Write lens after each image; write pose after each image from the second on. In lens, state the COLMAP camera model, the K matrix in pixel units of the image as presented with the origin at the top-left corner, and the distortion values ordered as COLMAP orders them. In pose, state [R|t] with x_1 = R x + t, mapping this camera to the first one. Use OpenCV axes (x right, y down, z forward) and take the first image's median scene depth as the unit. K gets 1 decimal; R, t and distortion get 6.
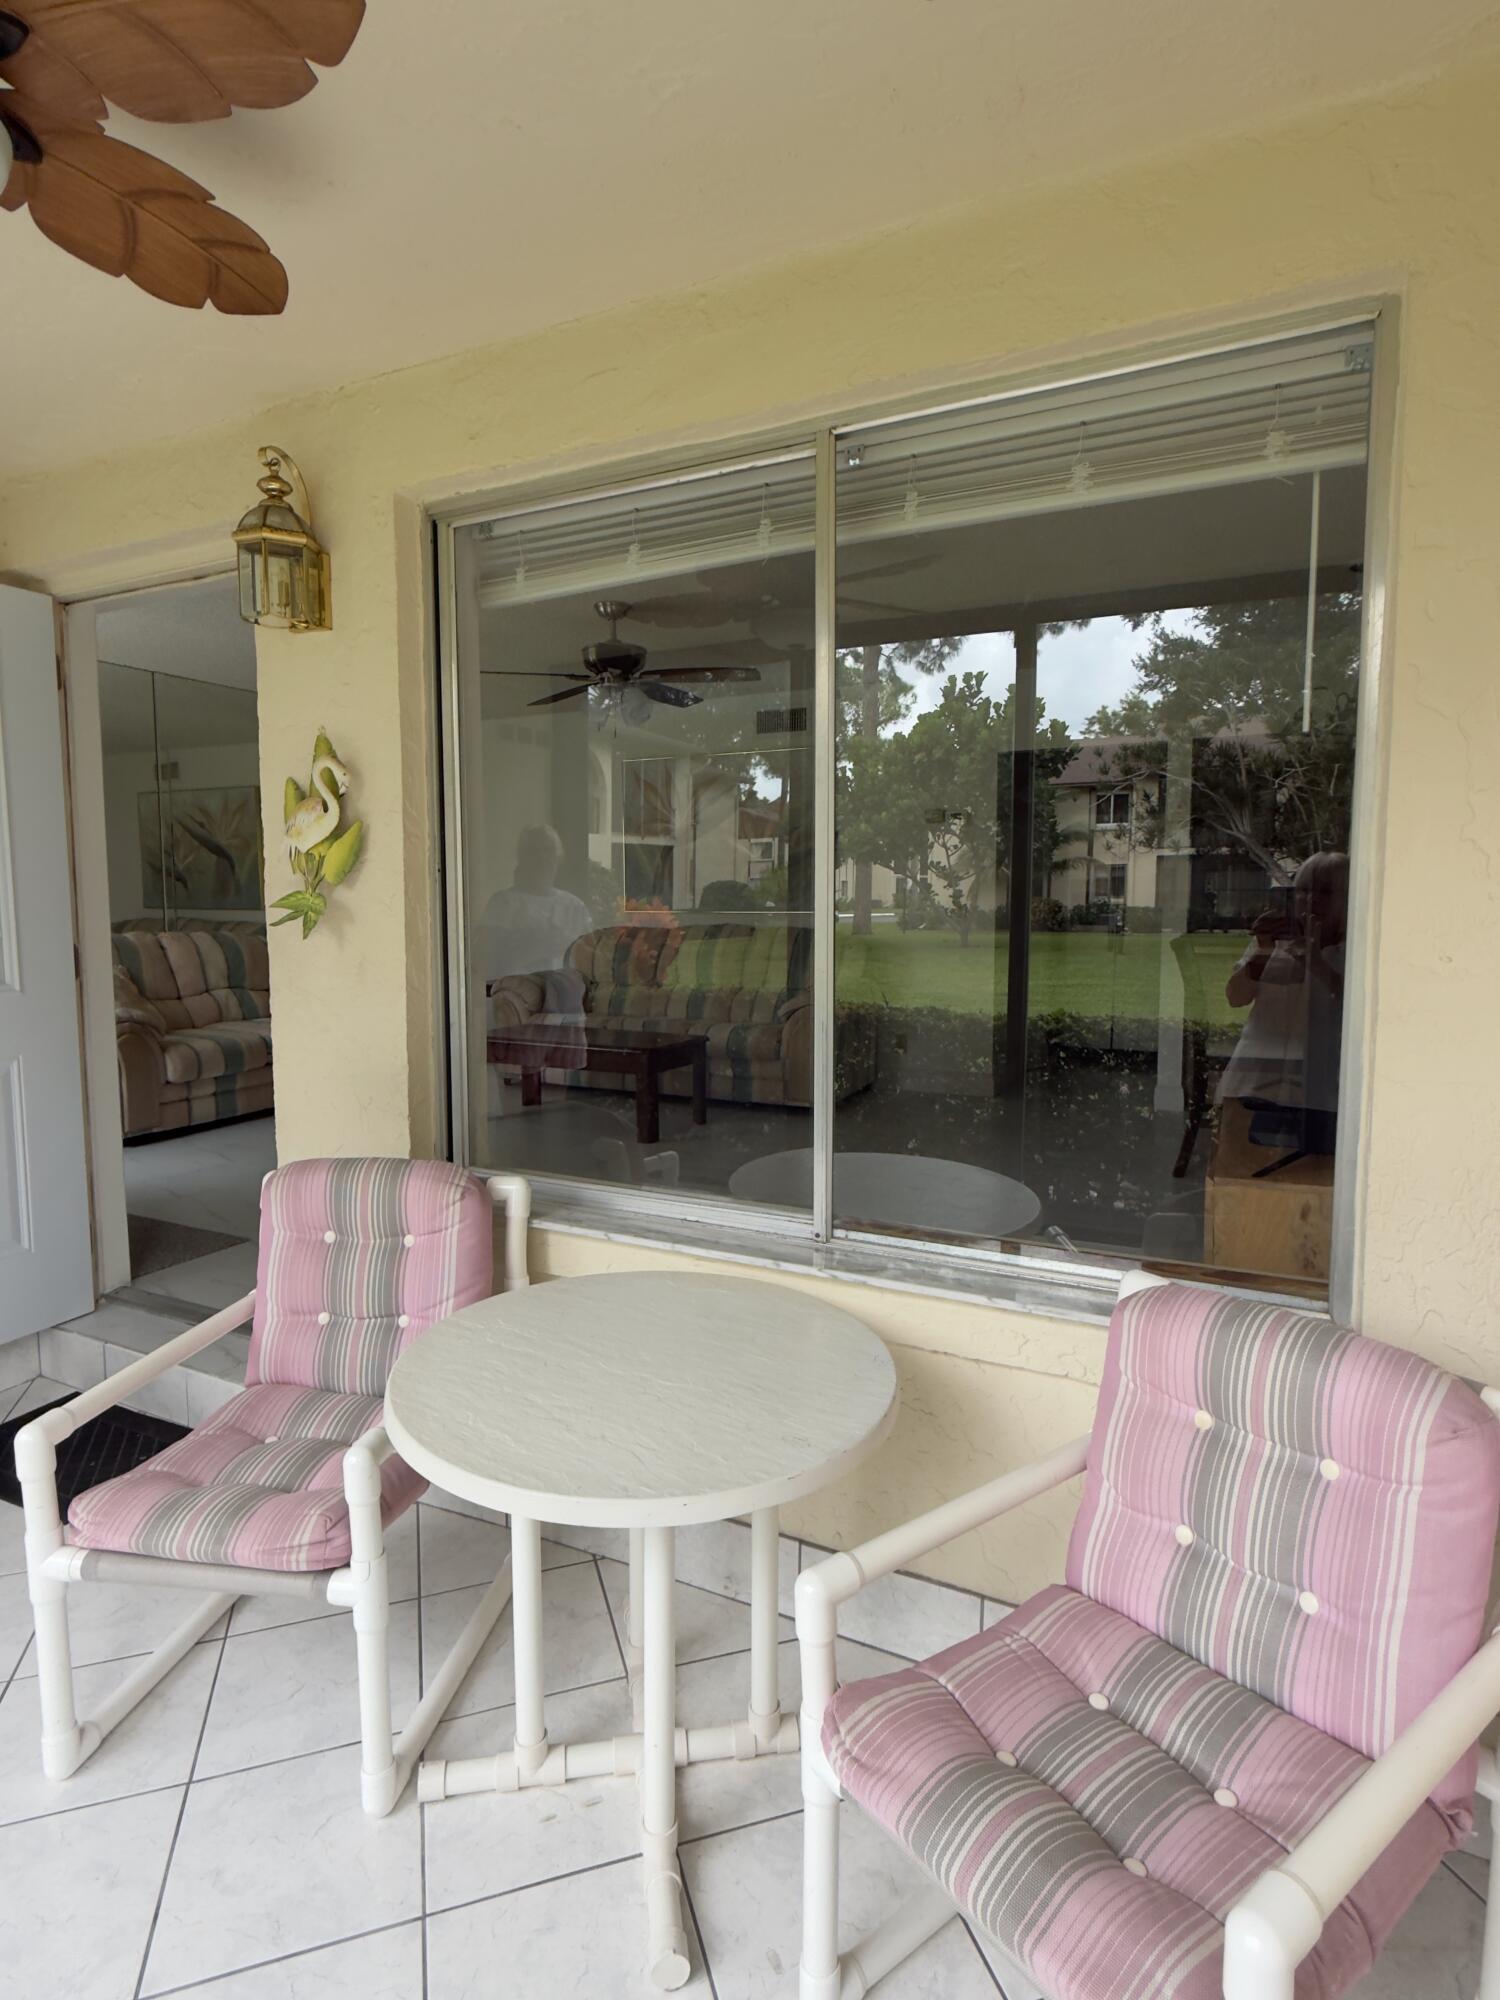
lens RADIAL K [[1067.1, 0, 744.4], [0, 1067.1, 983.2], [0, 0, 1]] dist [0.014192, -0.001759]
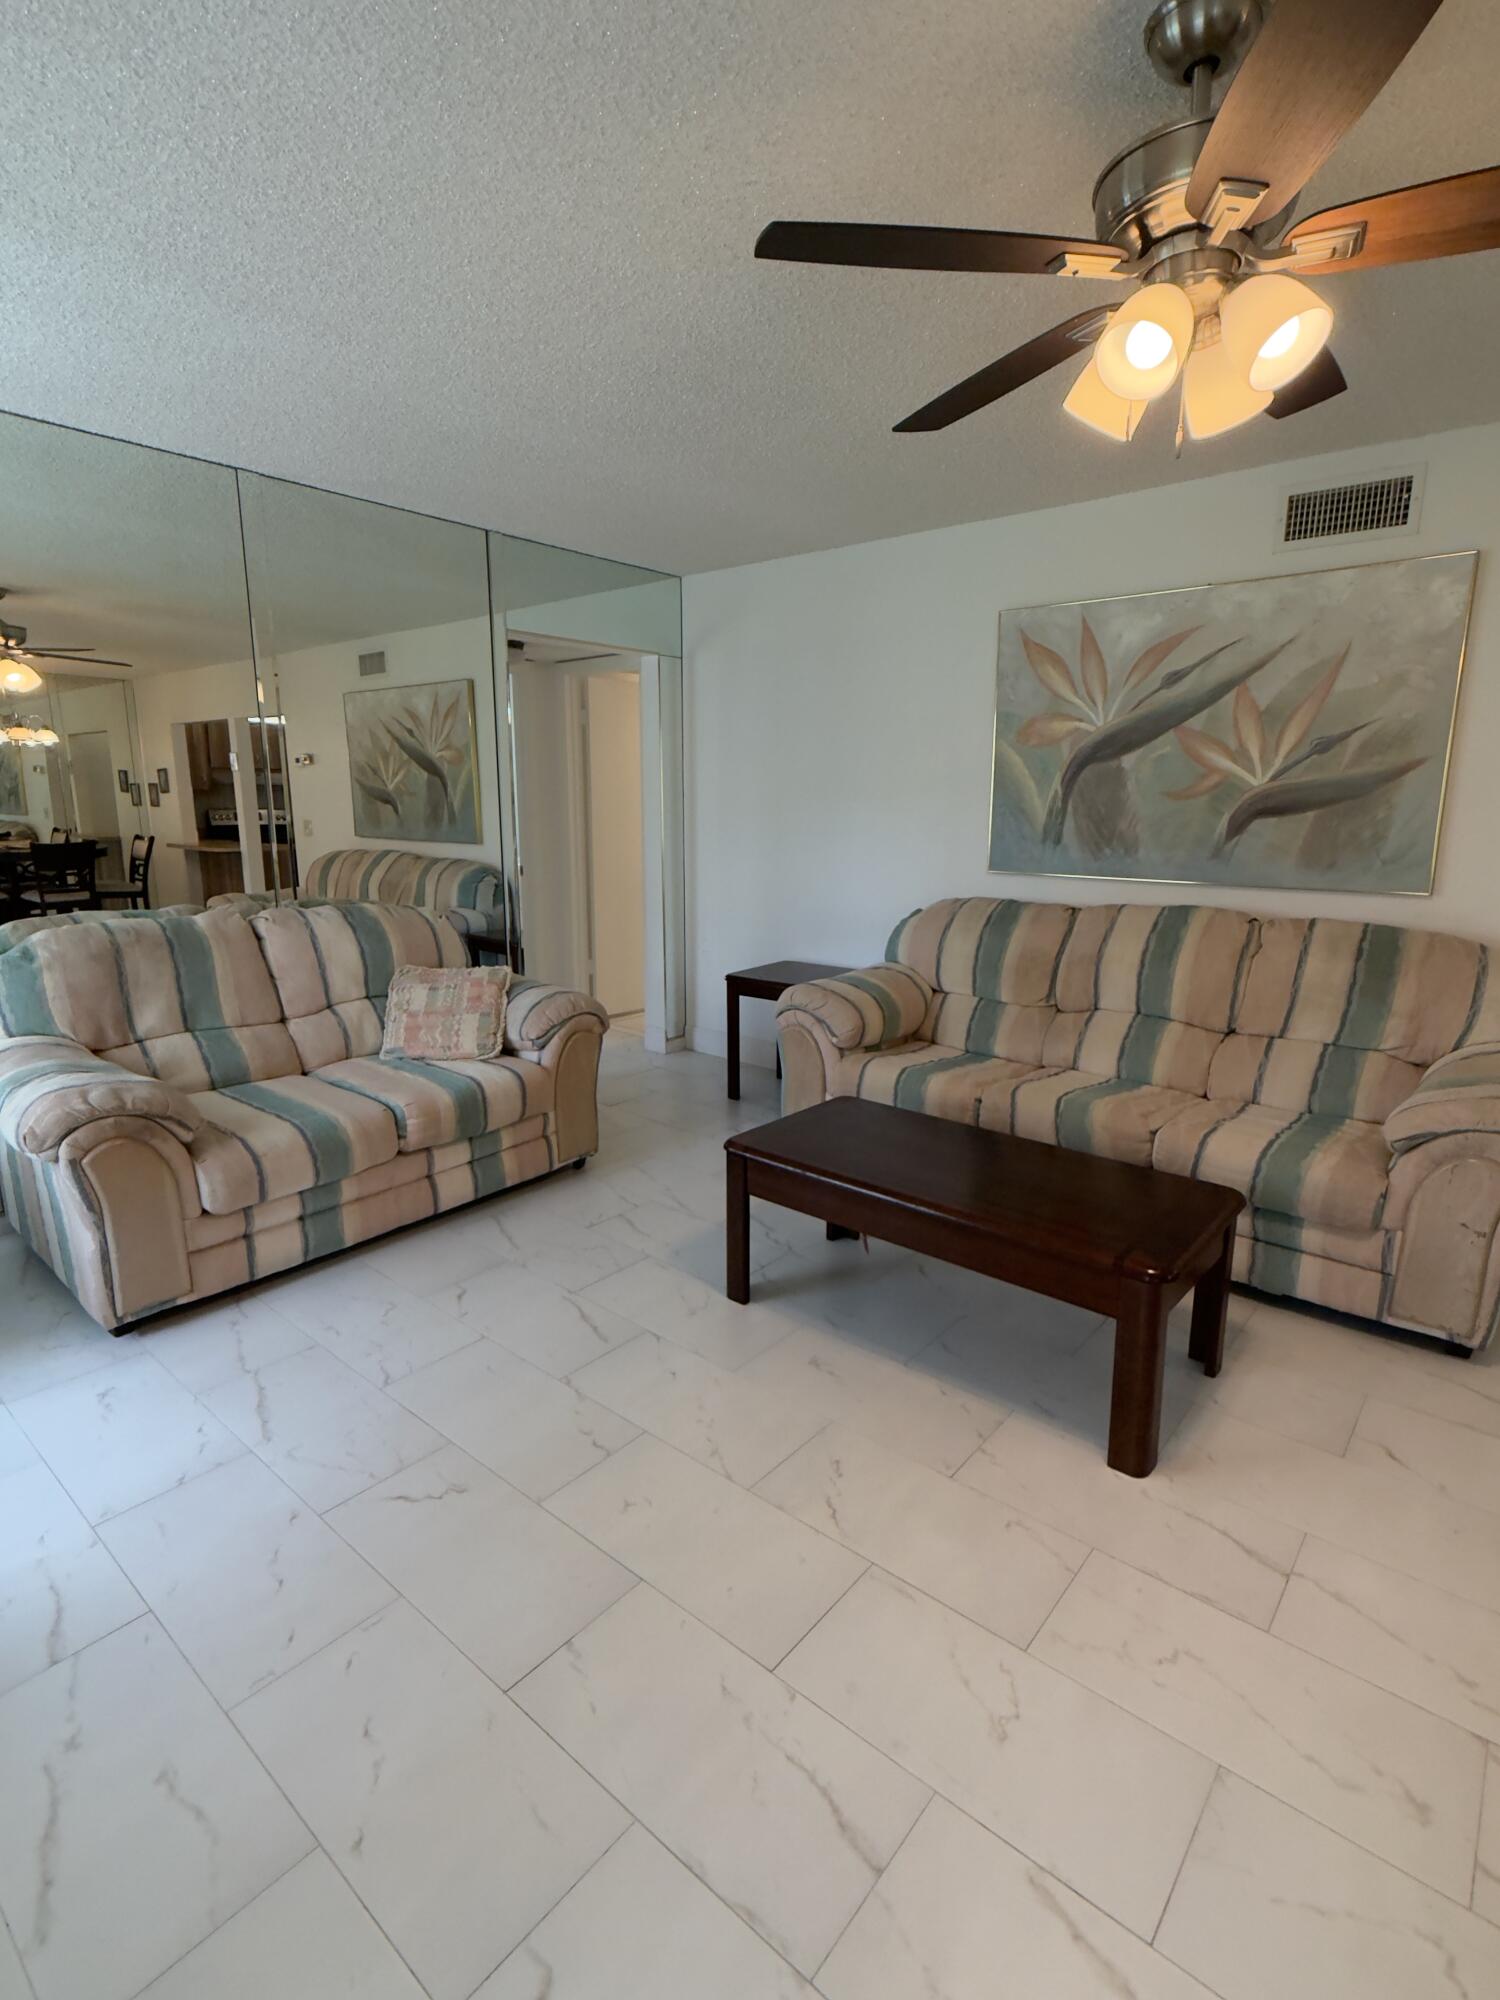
lens RADIAL K [[990.4, 0, 755.2], [0, 990.4, 999.2], [0, 0, 1]] dist [-0.003749, 0.002719]
pose [[0.973612, 0.051324, -0.222362, -0.346363], [-0.024888, 0.992450, 0.120097, -0.182061], [0.226847, -0.111394, 0.967539, 1.285686]]
